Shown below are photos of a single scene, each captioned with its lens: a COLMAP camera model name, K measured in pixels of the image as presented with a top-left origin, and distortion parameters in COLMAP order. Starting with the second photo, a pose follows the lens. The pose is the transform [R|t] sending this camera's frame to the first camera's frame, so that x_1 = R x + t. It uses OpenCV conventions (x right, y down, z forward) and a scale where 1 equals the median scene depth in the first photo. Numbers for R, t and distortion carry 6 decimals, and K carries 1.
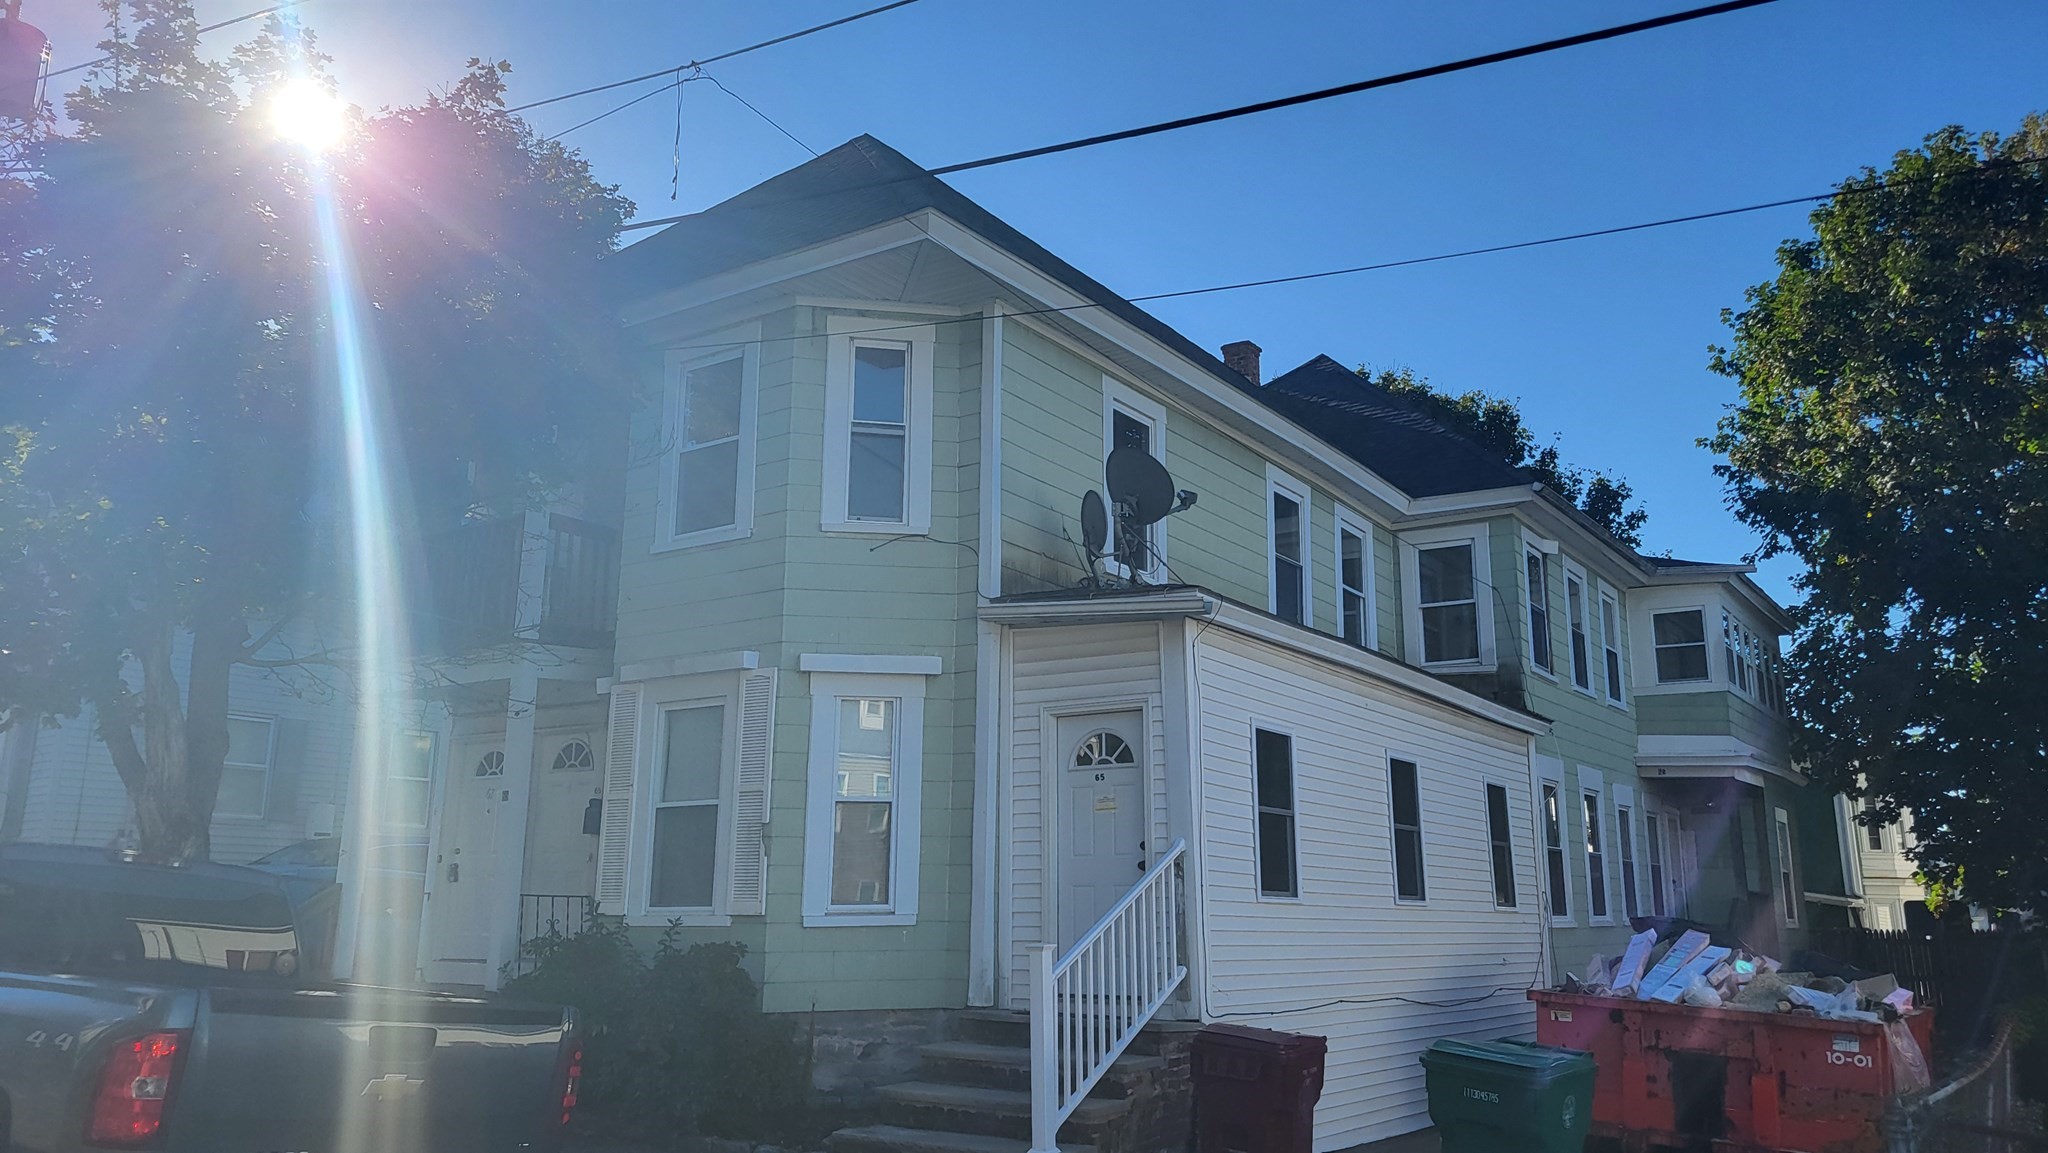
lens RADIAL K [[1545.0, 0, 1022.6], [0, 1545.0, 554.8], [0, 0, 1]] dist [0.011846, 0.014897]
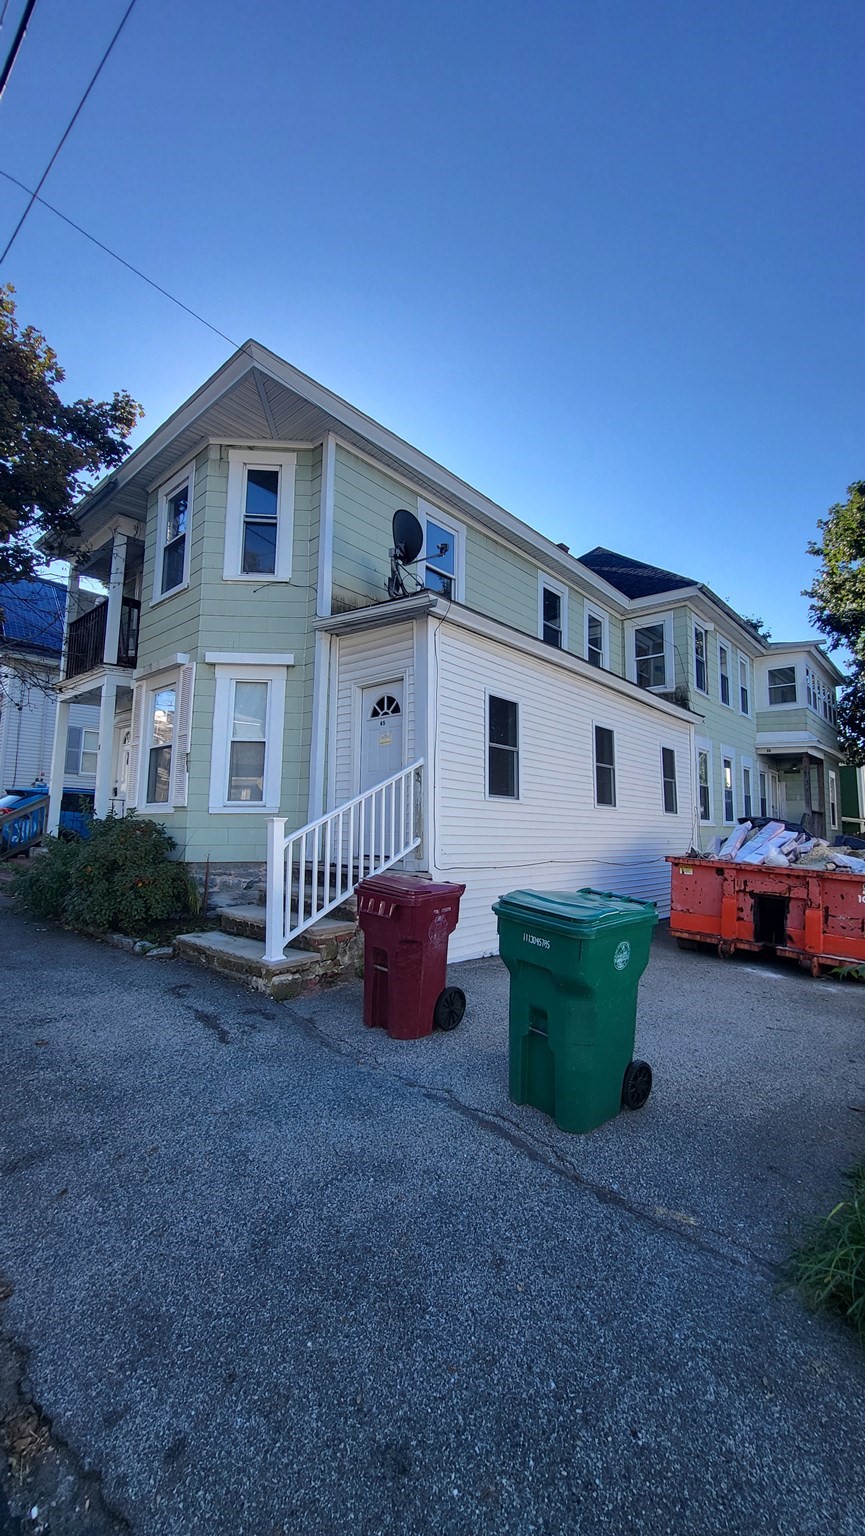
lens RADIAL K [[608.1, 0, 430.7], [0, 608.1, 768.9], [0, 0, 1]] dist [-0.000098, 0.000345]
pose [[0.991425, -0.005851, -0.130544, 0.166343], [0.022688, 0.991533, 0.127859, 0.102014], [0.128690, -0.129725, 0.983163, 0.347973]]
